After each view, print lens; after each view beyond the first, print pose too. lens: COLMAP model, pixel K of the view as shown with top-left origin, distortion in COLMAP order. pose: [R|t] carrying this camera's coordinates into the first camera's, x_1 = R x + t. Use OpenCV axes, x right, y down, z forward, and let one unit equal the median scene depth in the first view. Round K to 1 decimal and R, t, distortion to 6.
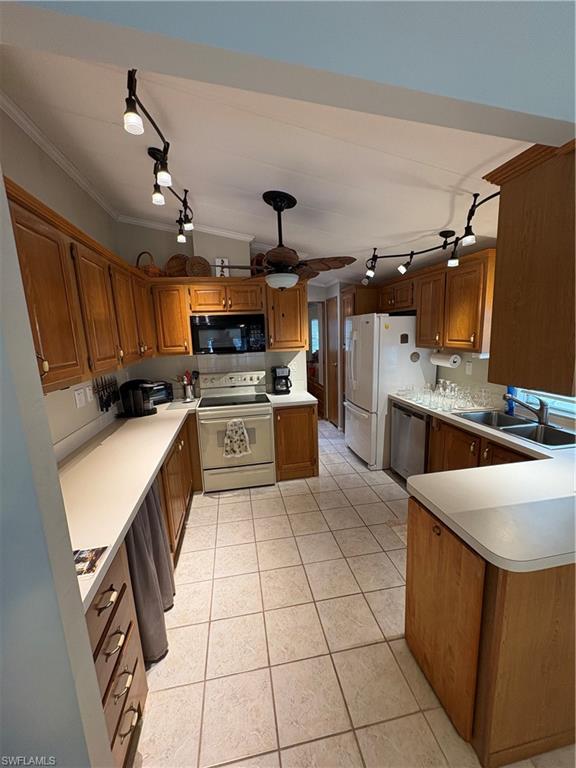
lens RADIAL K [[306.2, 0, 288.1], [0, 306.2, 387.7], [0, 0, 1]] dist [0.000804, 0.000206]
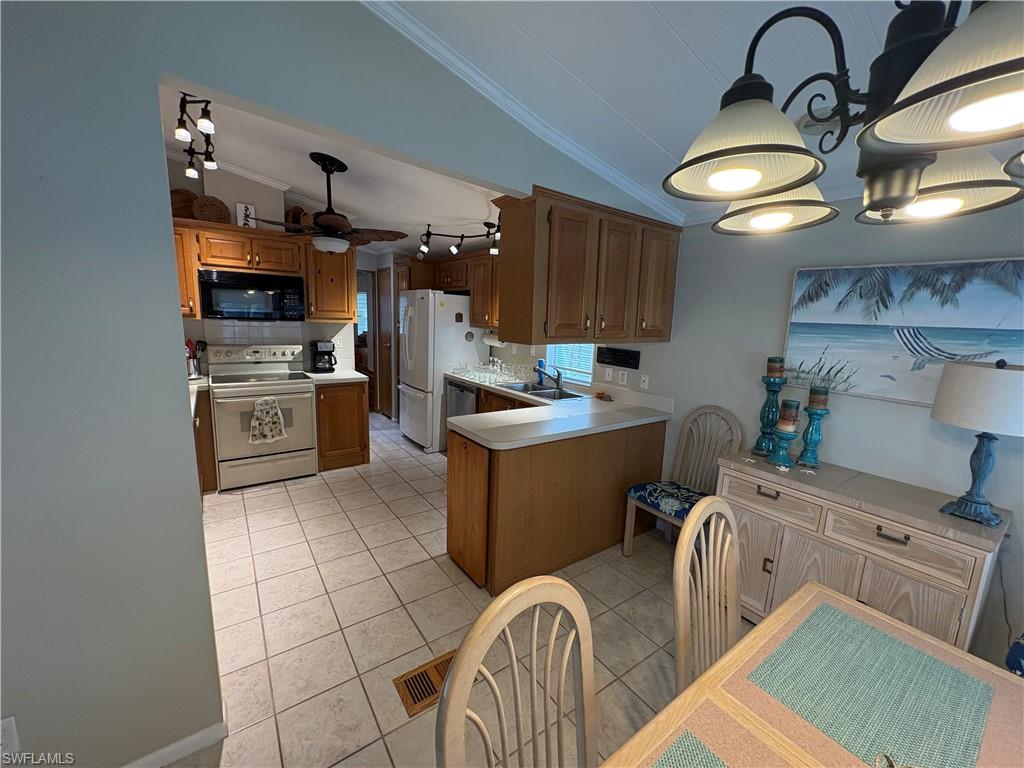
lens RADIAL K [[408.3, 0, 512.0], [0, 408.3, 384.0], [0, 0, 1]] dist [0.000804, 0.000206]
pose [[0.902039, 0.000461, 0.431655, -0.044269], [0.007053, 0.999850, -0.015806, 0.083485], [-0.431597, 0.017302, 0.901900, -0.291307]]
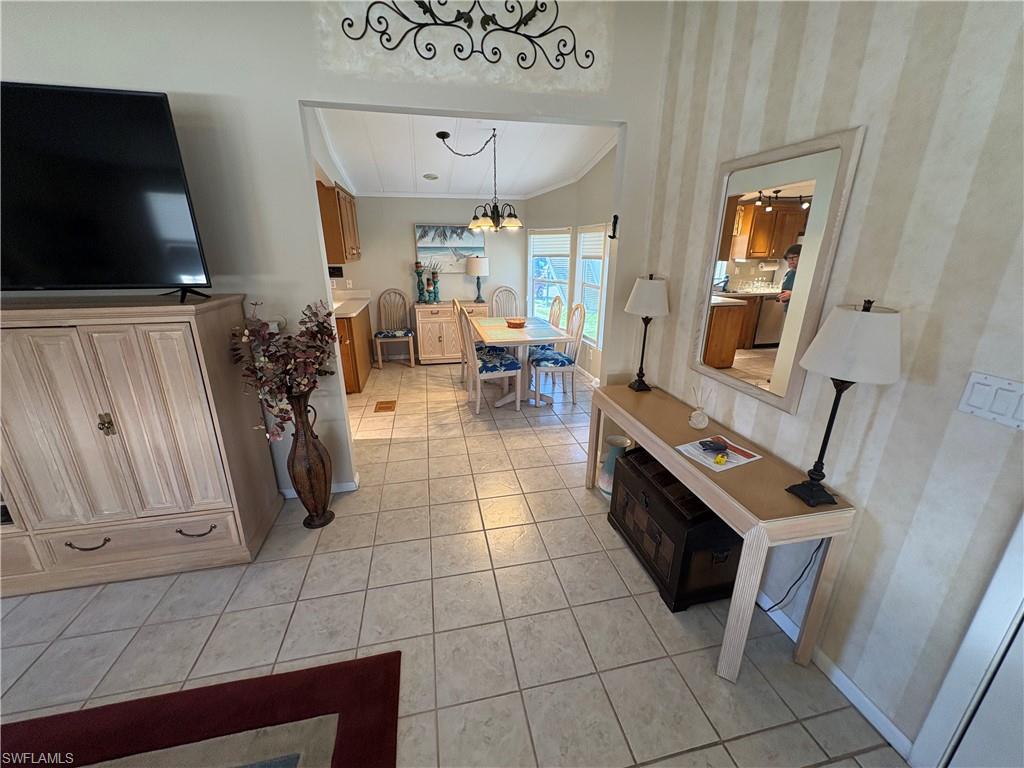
lens RADIAL K [[408.3, 0, 512.0], [0, 408.3, 384.0], [0, 0, 1]] dist [0.000804, 0.000206]
pose [[-0.026033, -0.281773, 0.959128, -1.104144], [0.180776, 0.942308, 0.281738, 0.102182], [-0.983180, 0.180722, 0.026407, -0.203142]]
